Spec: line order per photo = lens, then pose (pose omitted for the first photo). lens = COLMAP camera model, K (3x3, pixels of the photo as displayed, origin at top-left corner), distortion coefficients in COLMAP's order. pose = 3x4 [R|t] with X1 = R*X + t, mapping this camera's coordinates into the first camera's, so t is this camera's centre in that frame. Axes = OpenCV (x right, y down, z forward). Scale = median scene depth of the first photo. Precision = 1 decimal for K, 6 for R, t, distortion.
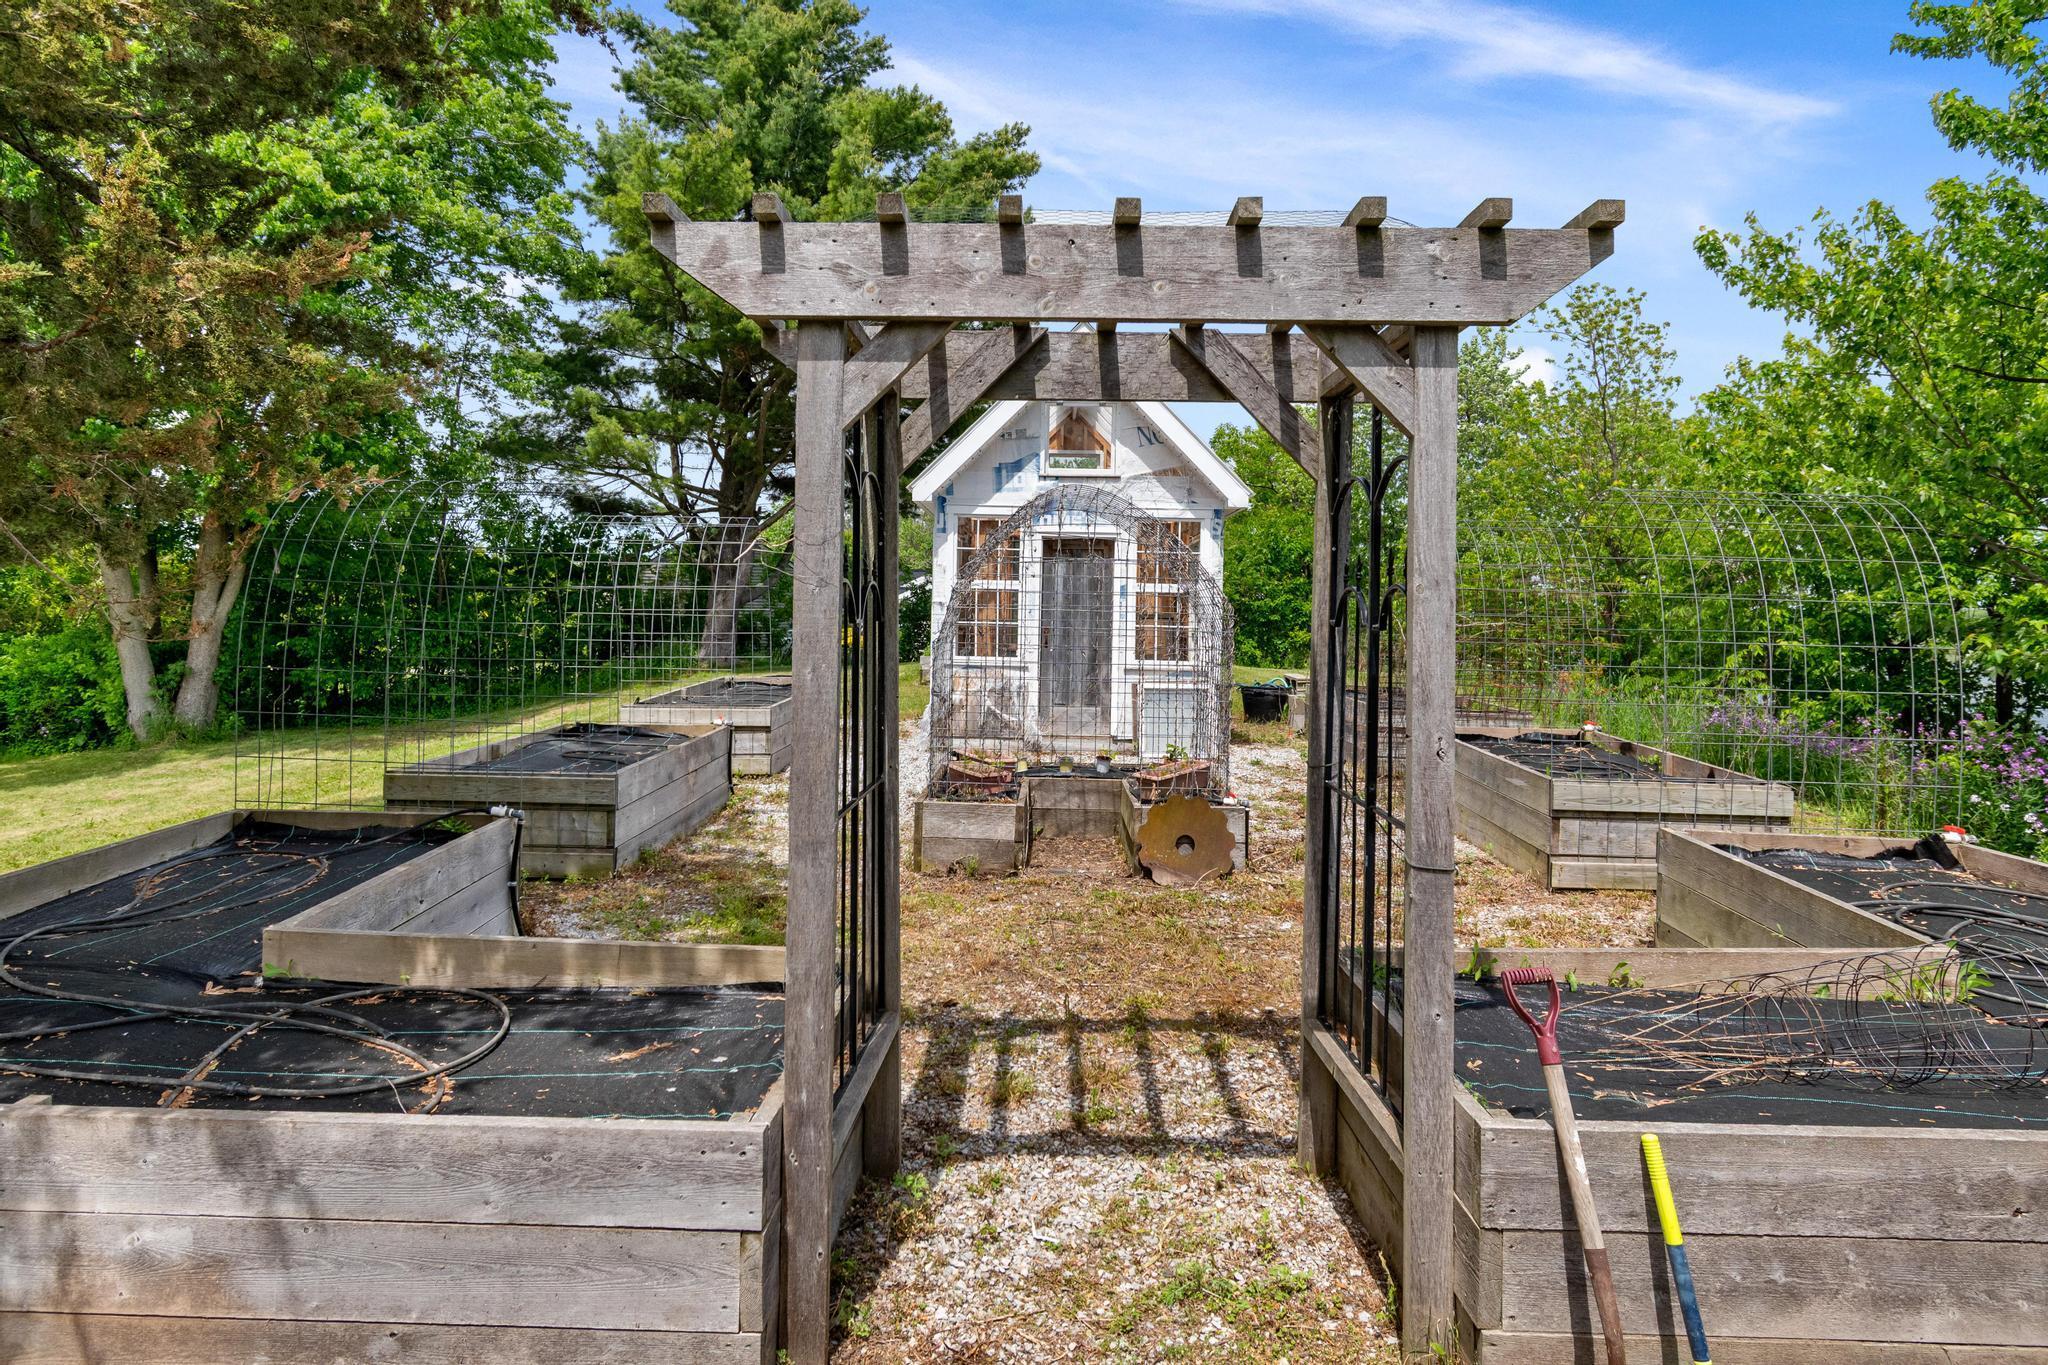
lens RADIAL K [[1273.1, 0, 1002.7], [0, 1273.1, 612.8], [0, 0, 1]] dist [-0.001569, -0.003913]
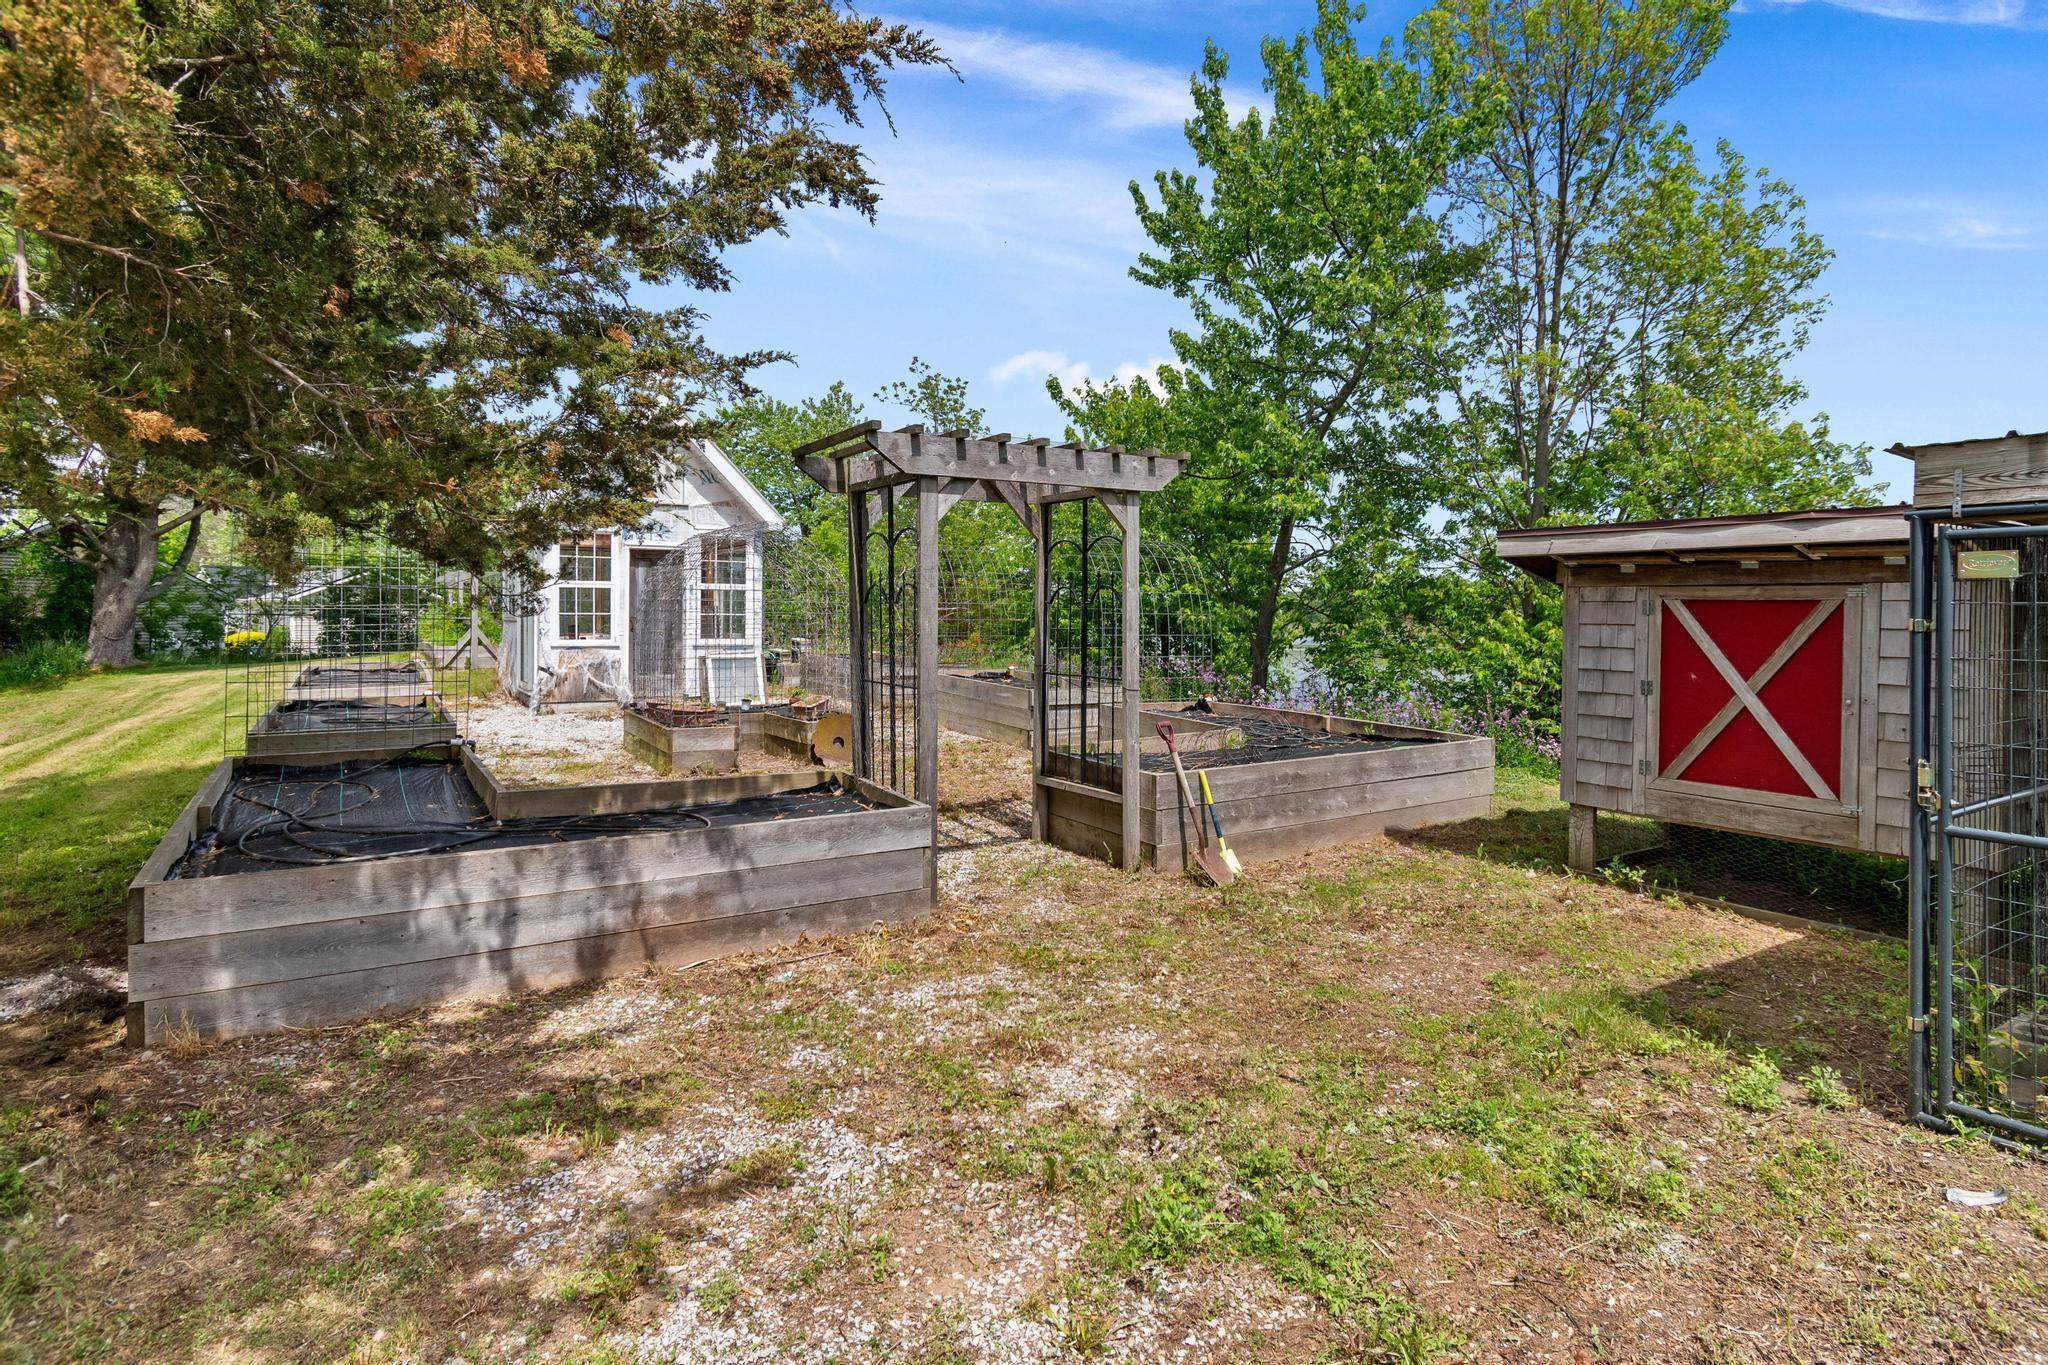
lens RADIAL K [[1054.5, 0, 1028.3], [0, 1054.5, 654.5], [0, 0, 1]] dist [-0.001044, -0.001195]
pose [[0.840760, -0.035709, 0.540229, -0.210447], [0.011252, 0.998760, 0.048506, 0.002368], [-0.541291, -0.034703, 0.840119, -0.153970]]
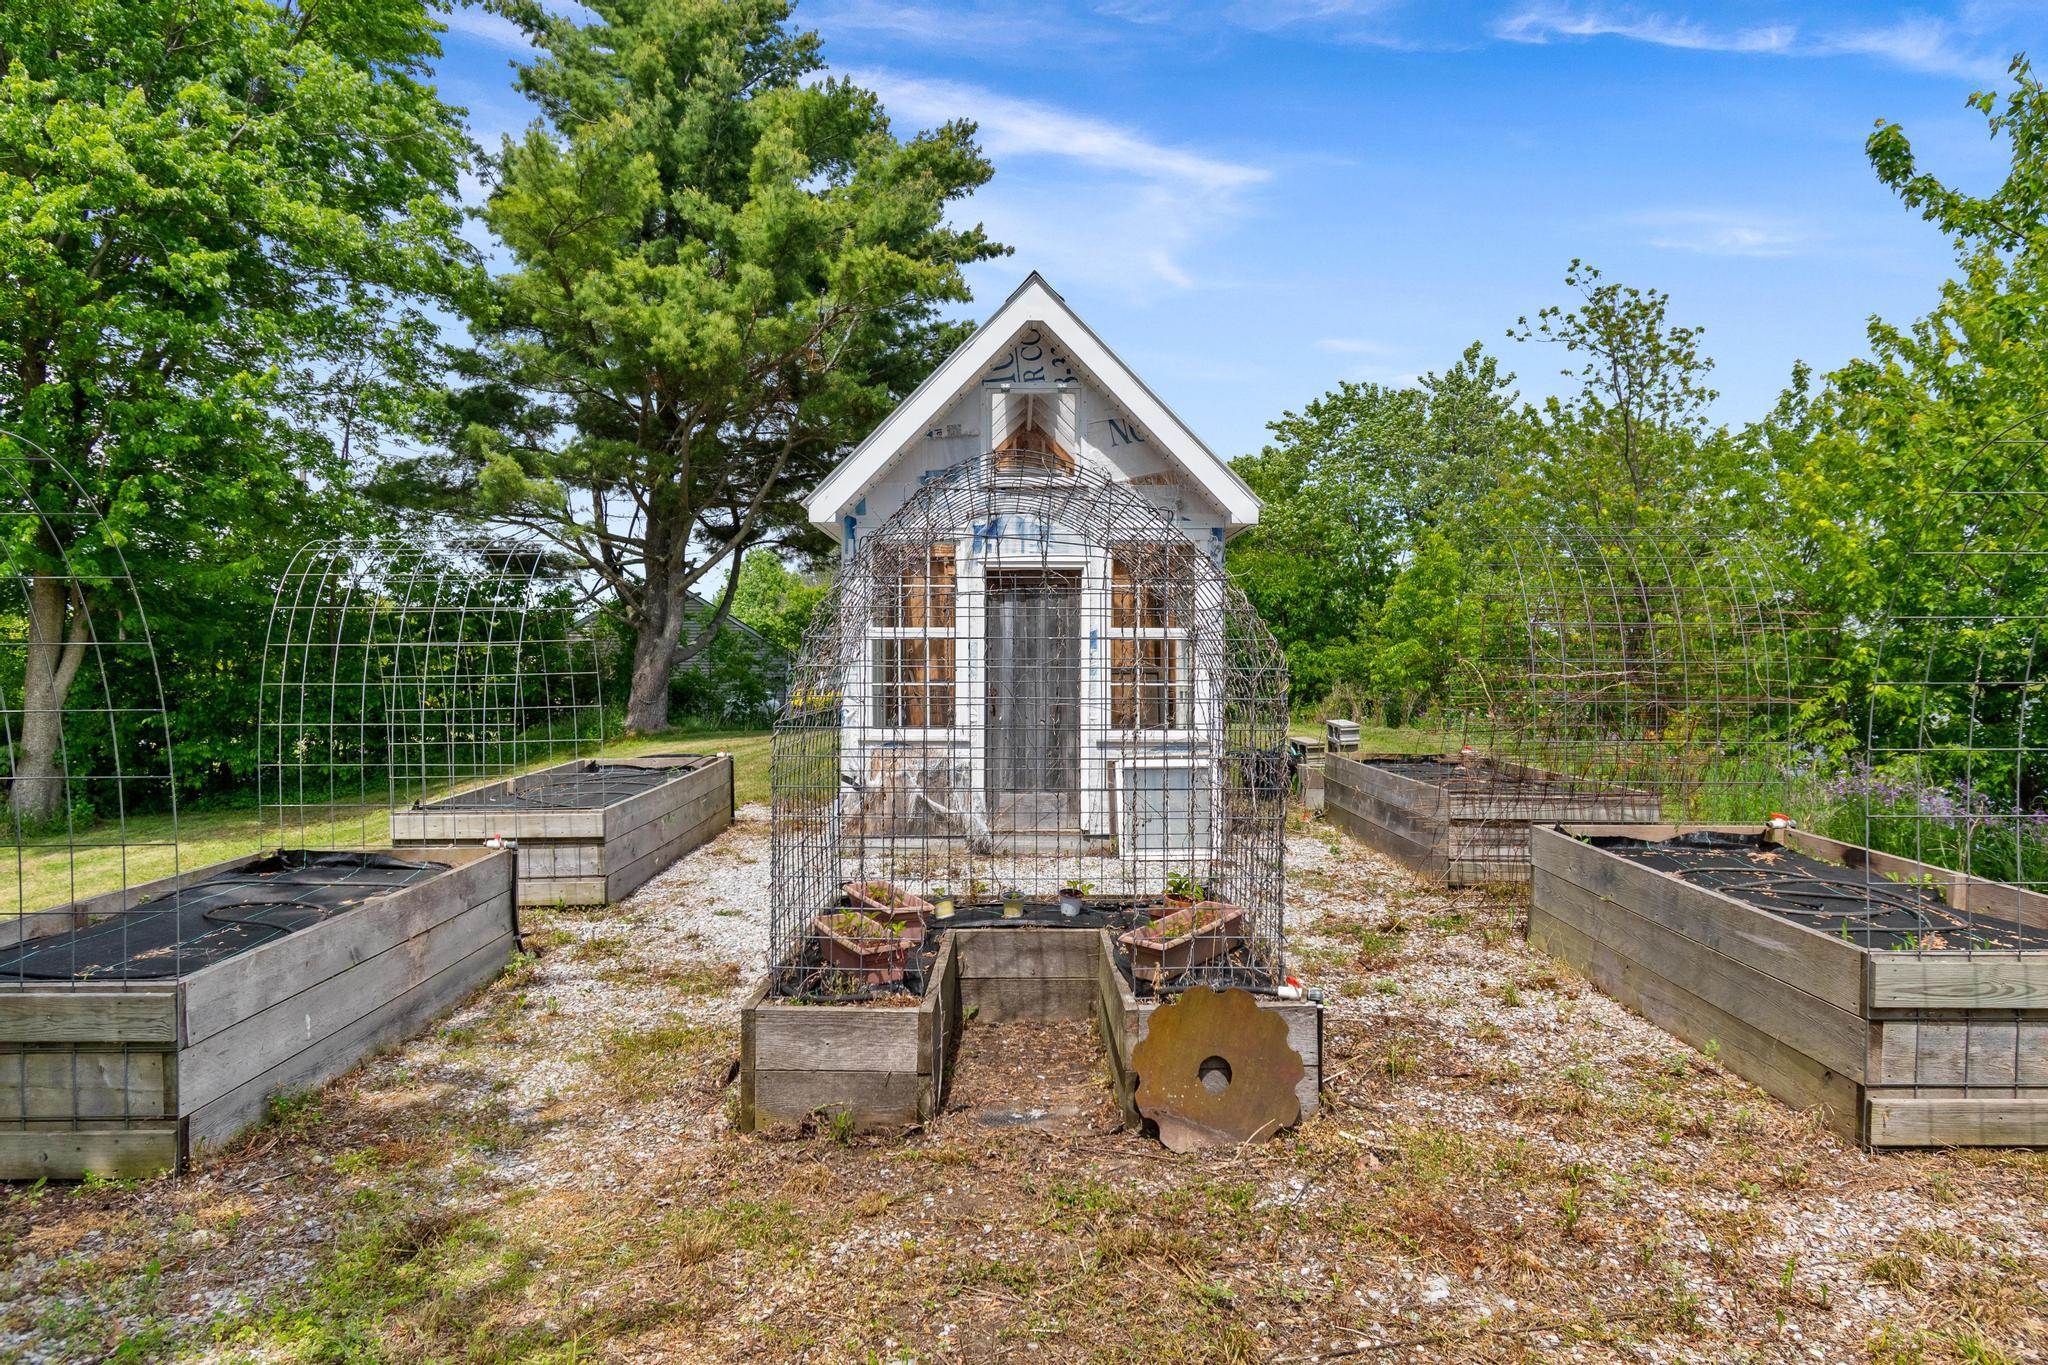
lens RADIAL K [[1275.6, 0, 1031.7], [0, 1275.6, 685.7], [0, 0, 1]] dist [0.002130, 0.002475]
pose [[0.998607, -0.020104, 0.048794, 0.020424], [0.019398, 0.999701, 0.014903, -0.001154], [-0.049079, -0.013936, 0.998698, 0.242035]]
